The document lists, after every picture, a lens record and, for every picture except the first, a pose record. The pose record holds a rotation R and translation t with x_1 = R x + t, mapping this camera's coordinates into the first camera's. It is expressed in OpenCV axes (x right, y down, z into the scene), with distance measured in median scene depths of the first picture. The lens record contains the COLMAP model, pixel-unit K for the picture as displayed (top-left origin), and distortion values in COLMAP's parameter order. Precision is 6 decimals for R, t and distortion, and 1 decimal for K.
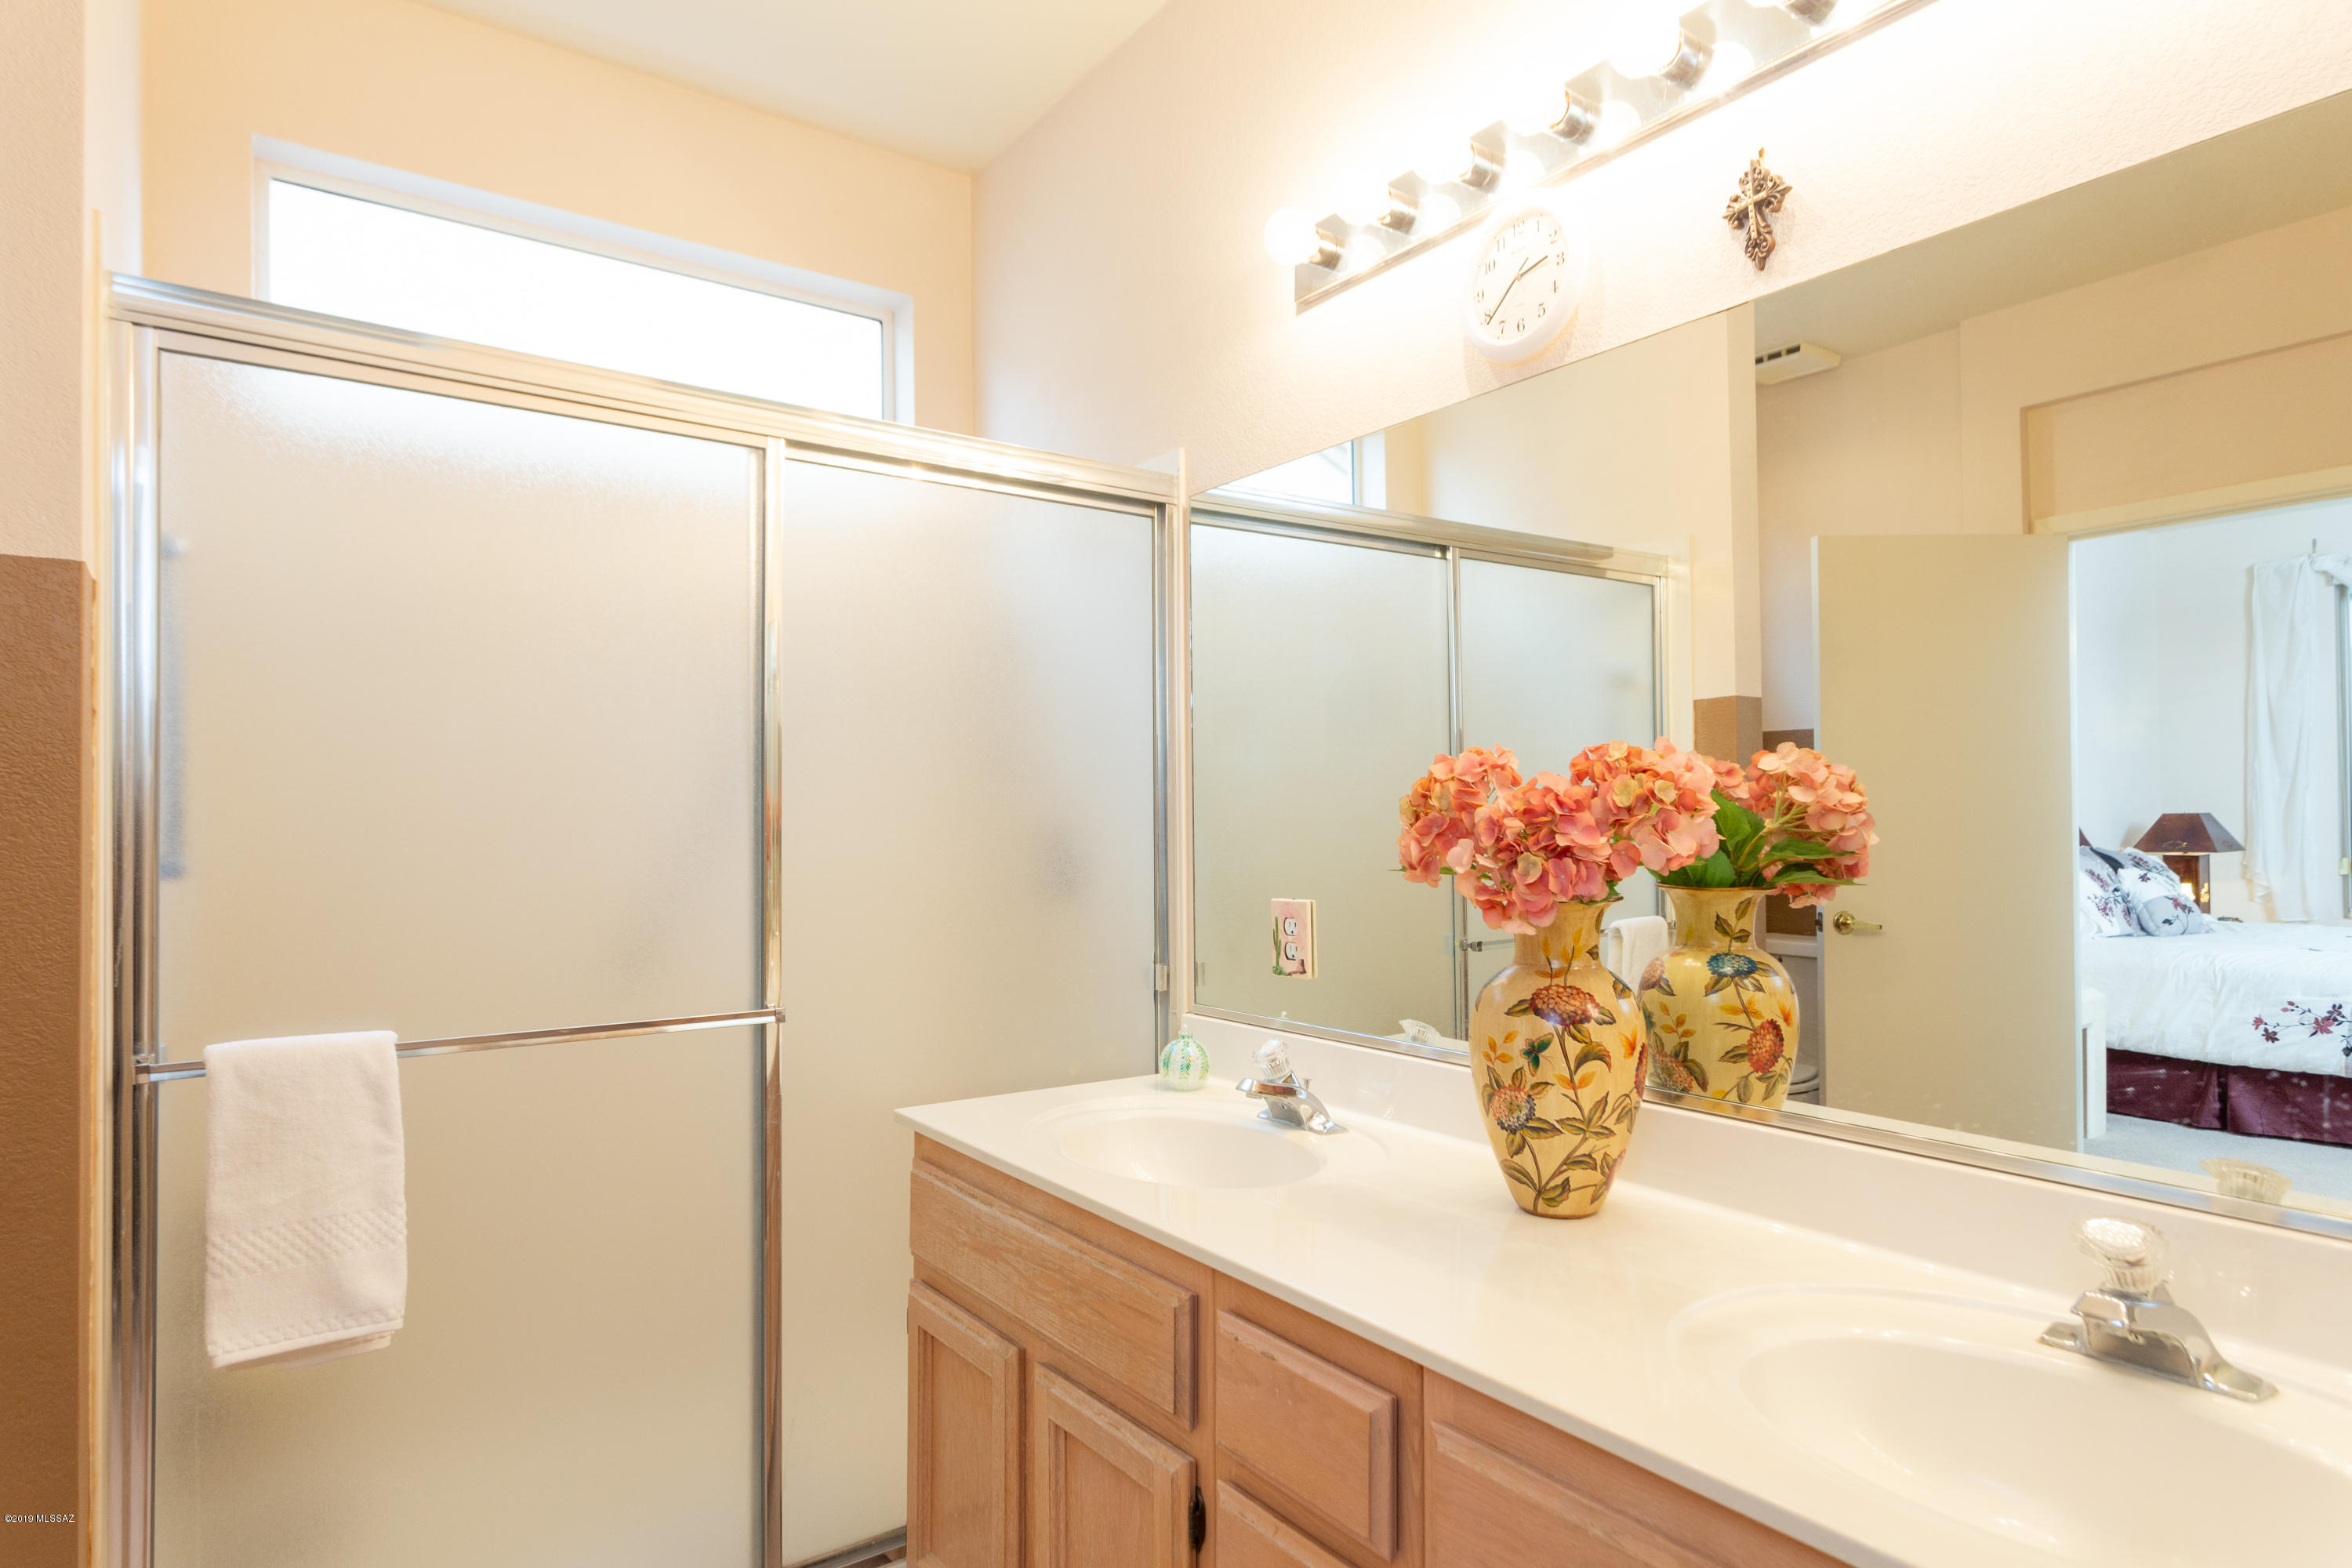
lens RADIAL K [[1270.3, 0, 1179.0], [0, 1270.3, 806.5], [0, 0, 1]] dist [-0.006483, 0.001177]
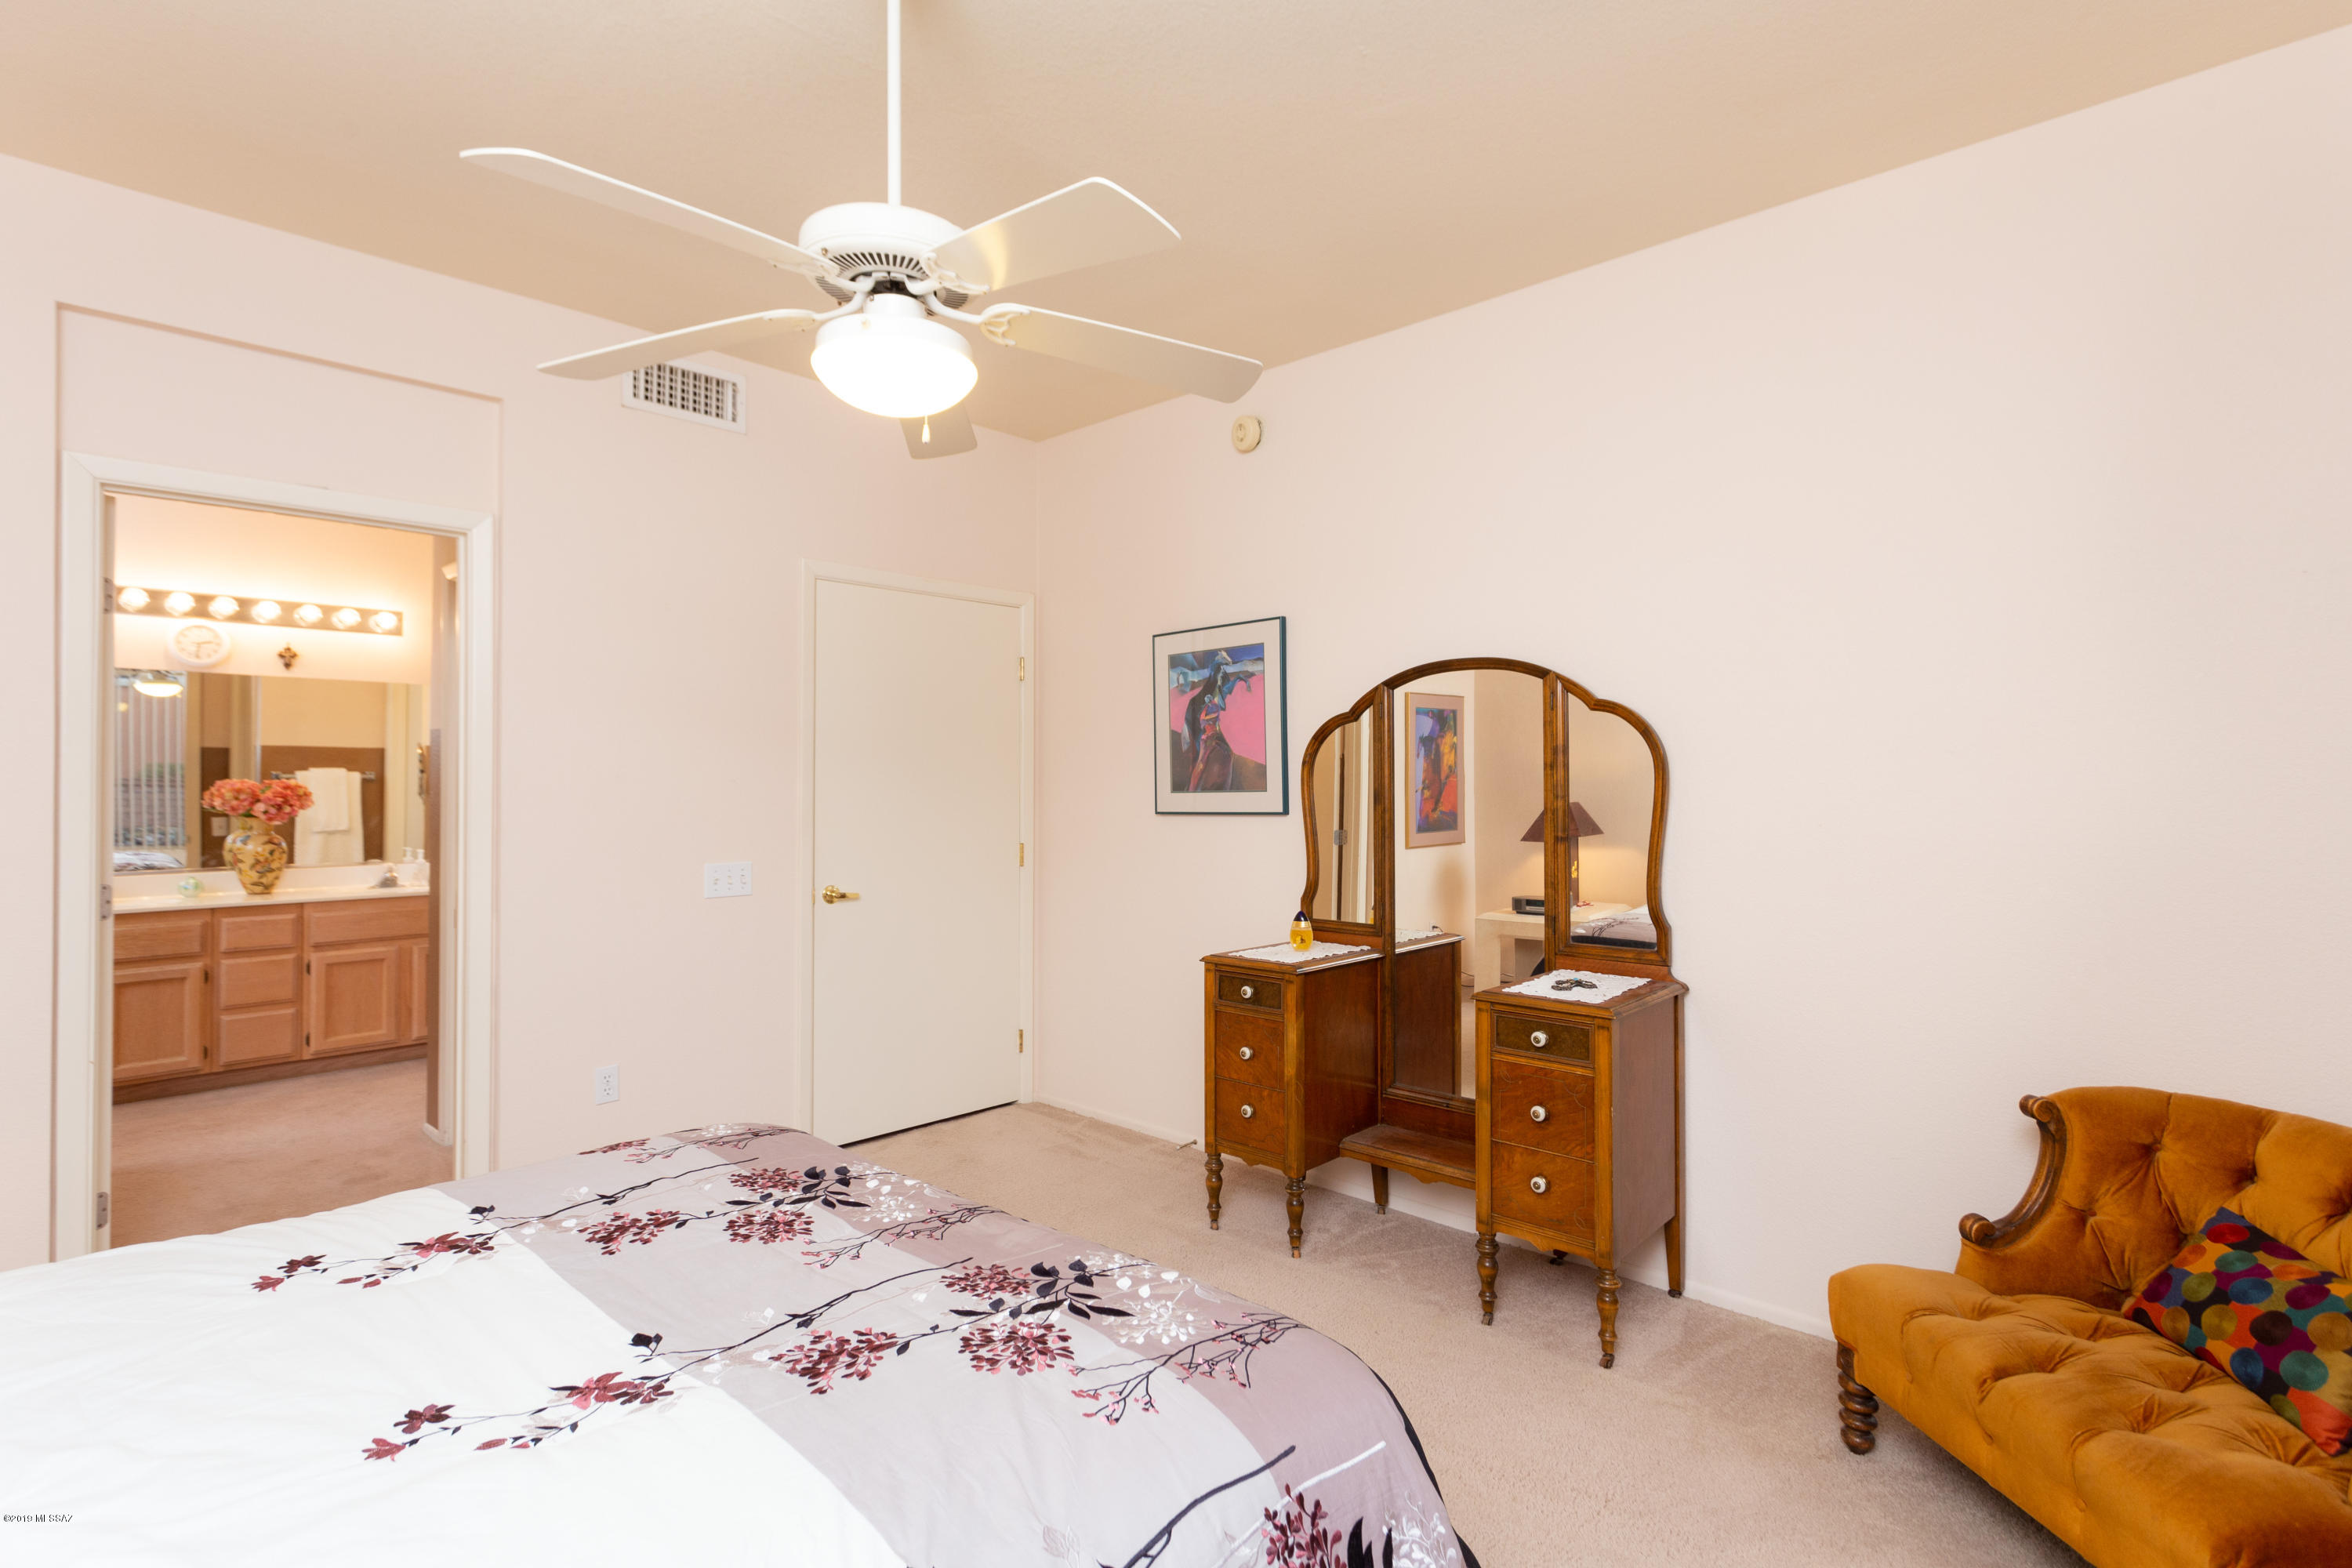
lens RADIAL K [[1119.8, 0, 1175.6], [0, 1119.8, 769.5], [0, 0, 1]] dist [0.012436, -0.002451]
pose [[-0.189254, 0.017831, 0.981766, -3.887594], [-0.013851, 0.999687, -0.020827, -0.050443], [-0.981830, -0.017540, -0.188948, -1.247821]]
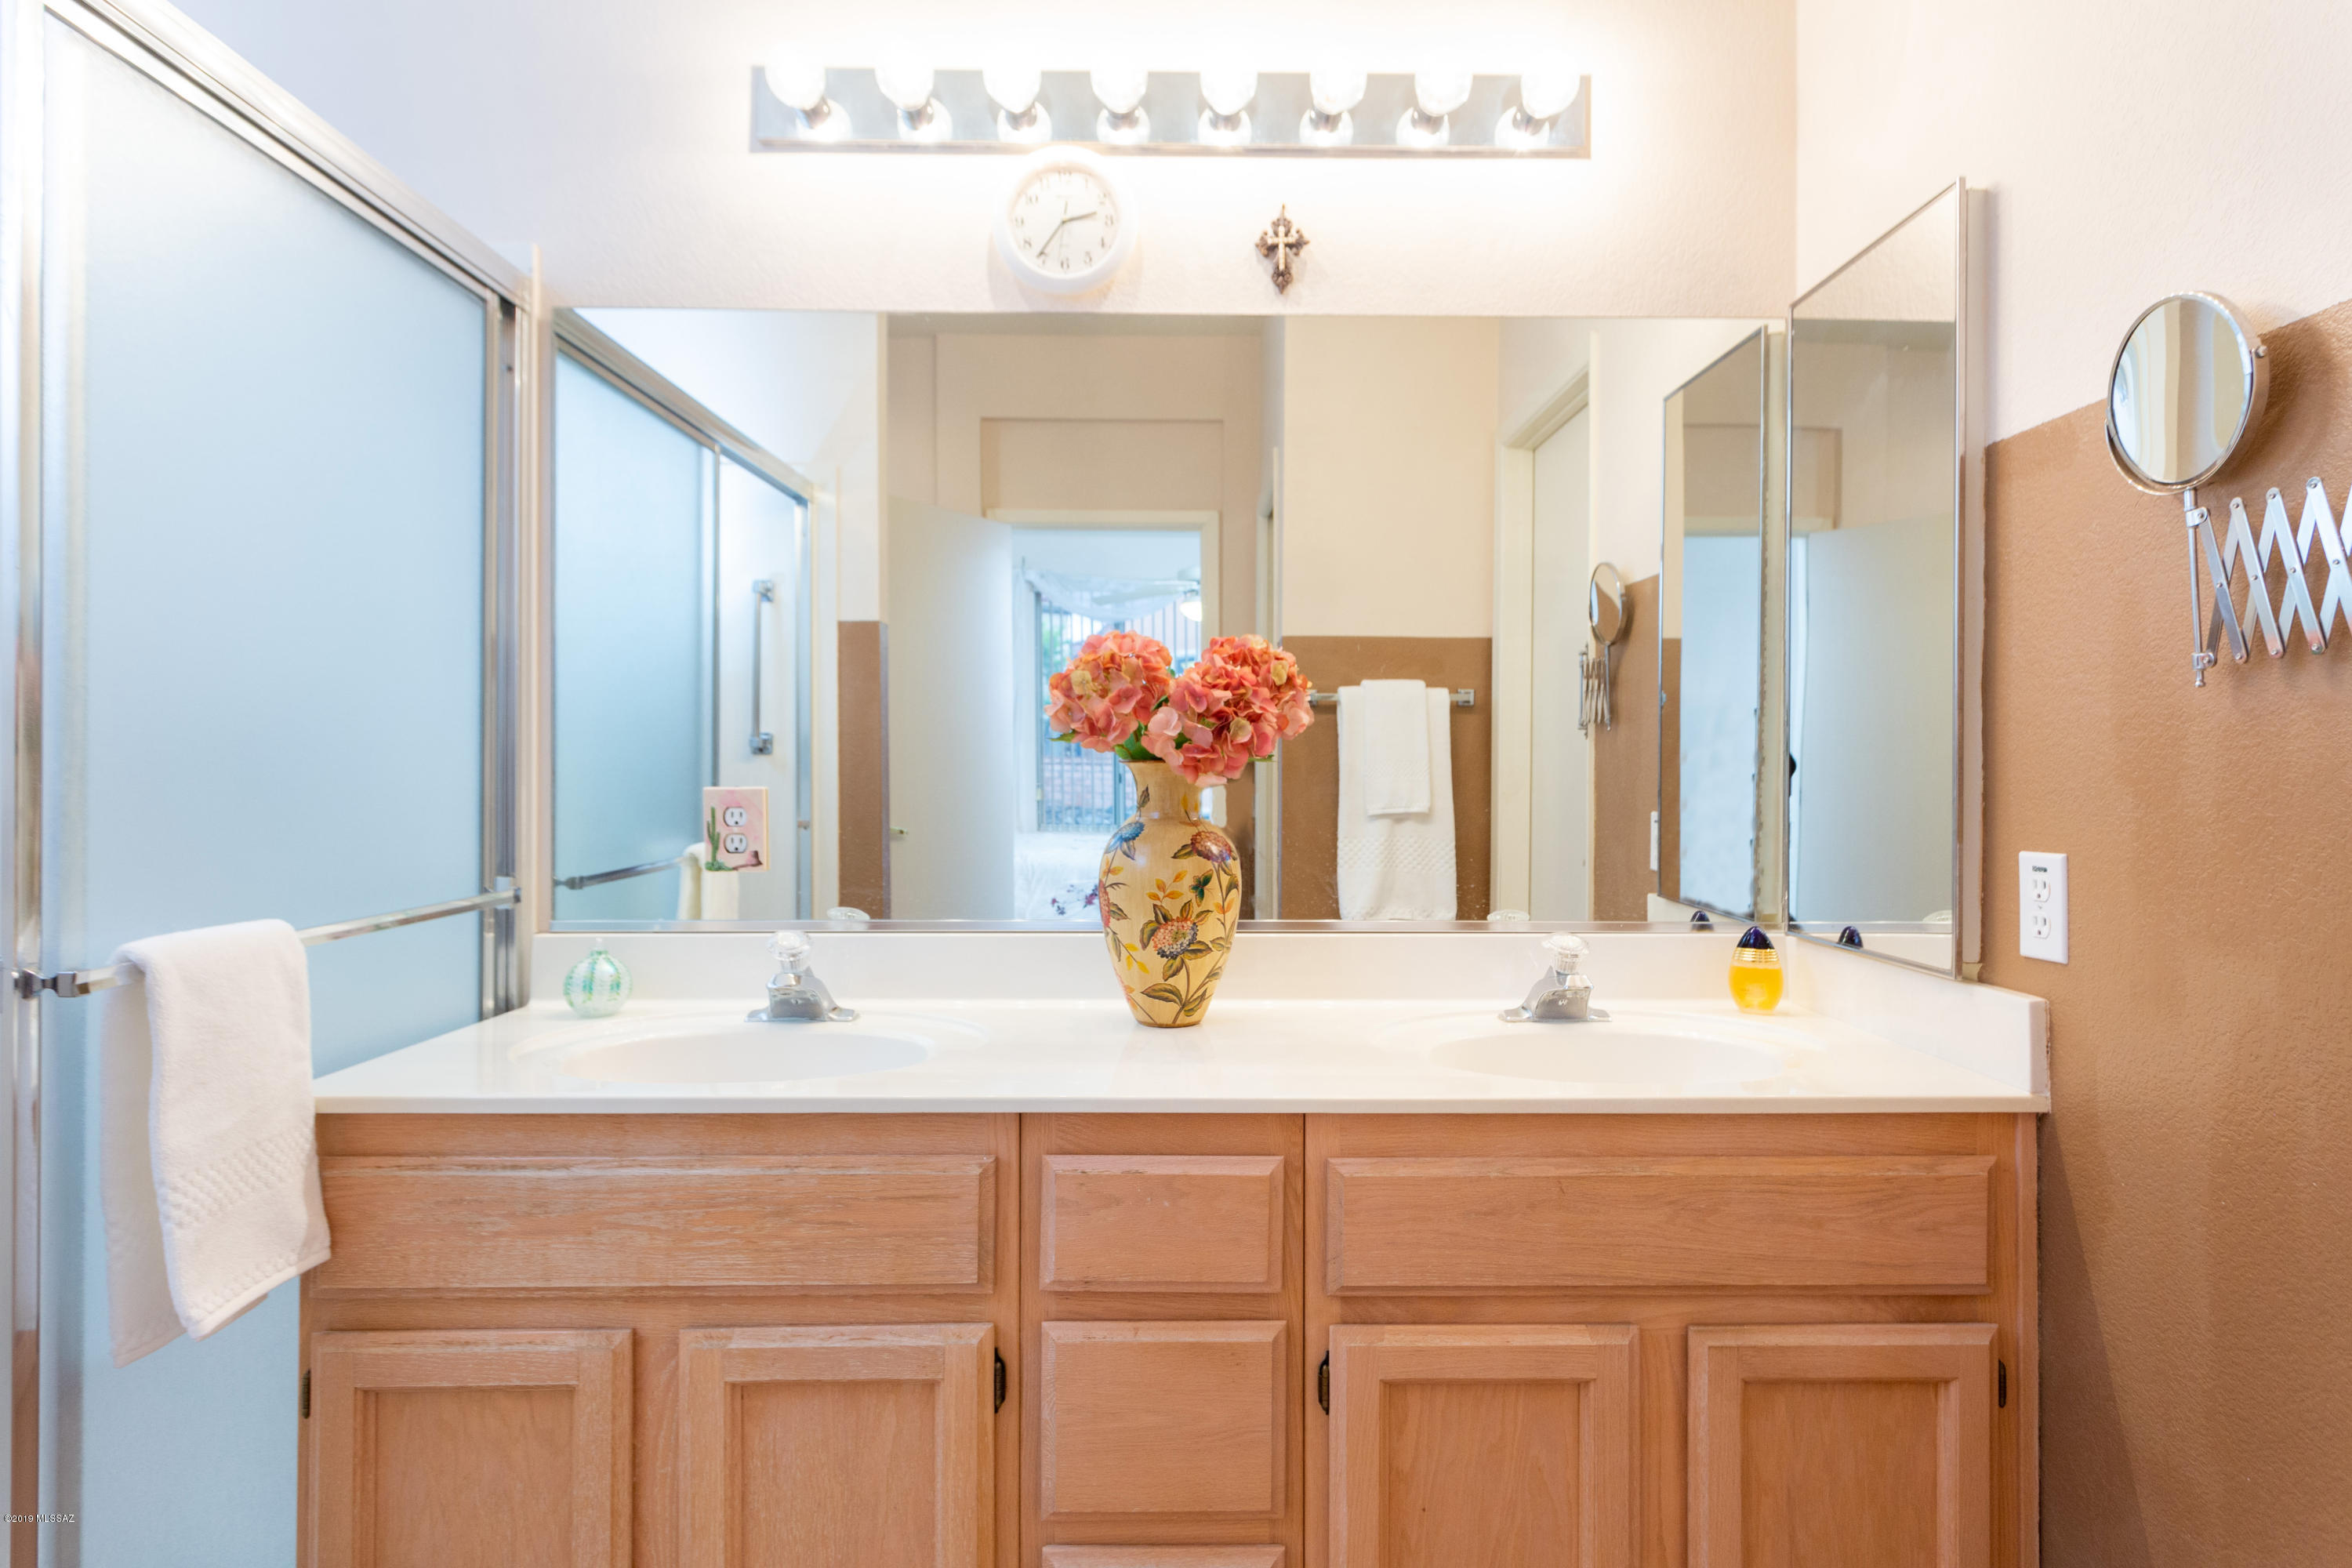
lens RADIAL K [[1270.3, 0, 1186.3], [0, 1270.3, 766.0], [0, 0, 1]] dist [-0.006483, 0.001177]
pose [[0.580515, 0.010869, 0.814177, -0.690711], [-0.017825, 0.999841, -0.000639, 0.077417], [-0.814055, -0.014142, 0.580616, 0.301011]]
